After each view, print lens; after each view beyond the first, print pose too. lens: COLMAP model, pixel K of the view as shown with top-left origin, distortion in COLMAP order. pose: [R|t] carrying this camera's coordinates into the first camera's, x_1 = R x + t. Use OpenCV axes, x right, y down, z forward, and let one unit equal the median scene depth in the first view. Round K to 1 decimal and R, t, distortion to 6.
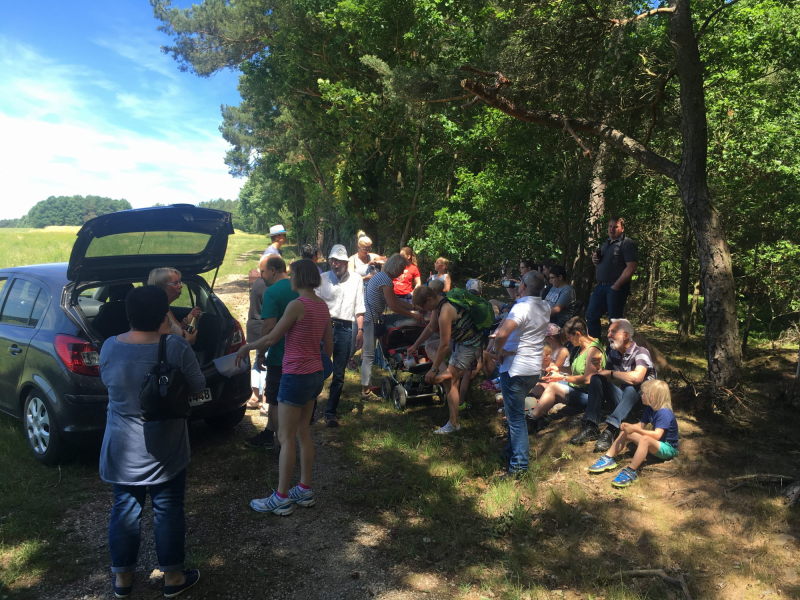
lens RADIAL K [[695.6, 0, 402.2], [0, 695.6, 300.1], [0, 0, 1]] dist [0.083293, -0.116935]
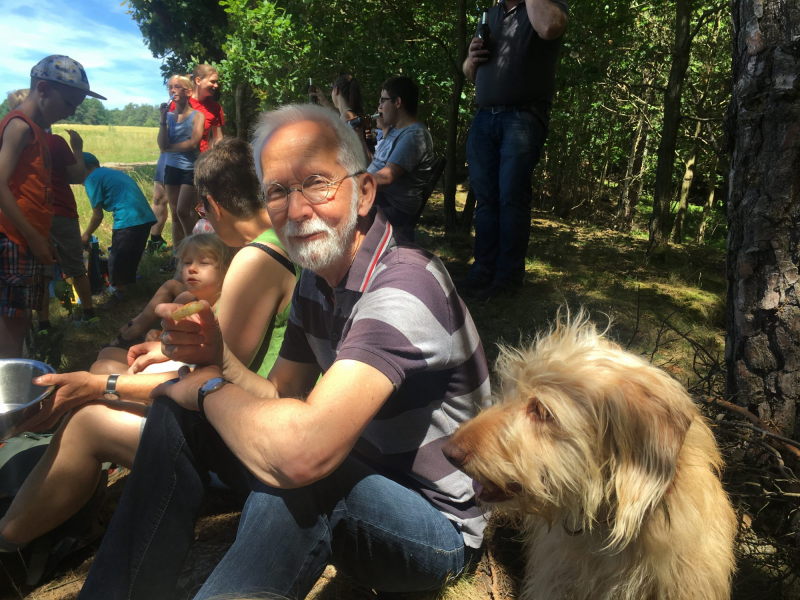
lens RADIAL K [[695.6, 0, 401.6], [0, 695.6, 301.3], [0, 0, 1]] dist [0.083293, -0.116935]
pose [[0.999676, 0.017638, 0.018333, 0.180974], [-0.019822, 0.991738, 0.126743, 0.030159], [-0.015946, -0.127065, 0.991766, 0.434276]]
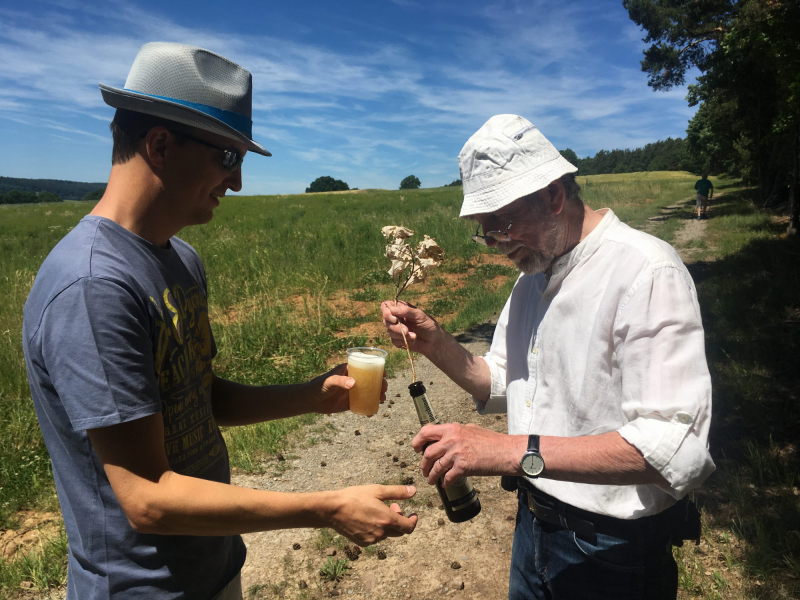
lens RADIAL K [[695.6, 0, 395.1], [0, 695.6, 307.5], [0, 0, 1]] dist [0.083293, -0.116935]
pose [[0.812041, 0.046910, -0.581712, -0.138062], [0.002898, 0.996428, 0.084398, -0.091268], [0.583594, -0.070220, 0.809004, 0.934911]]
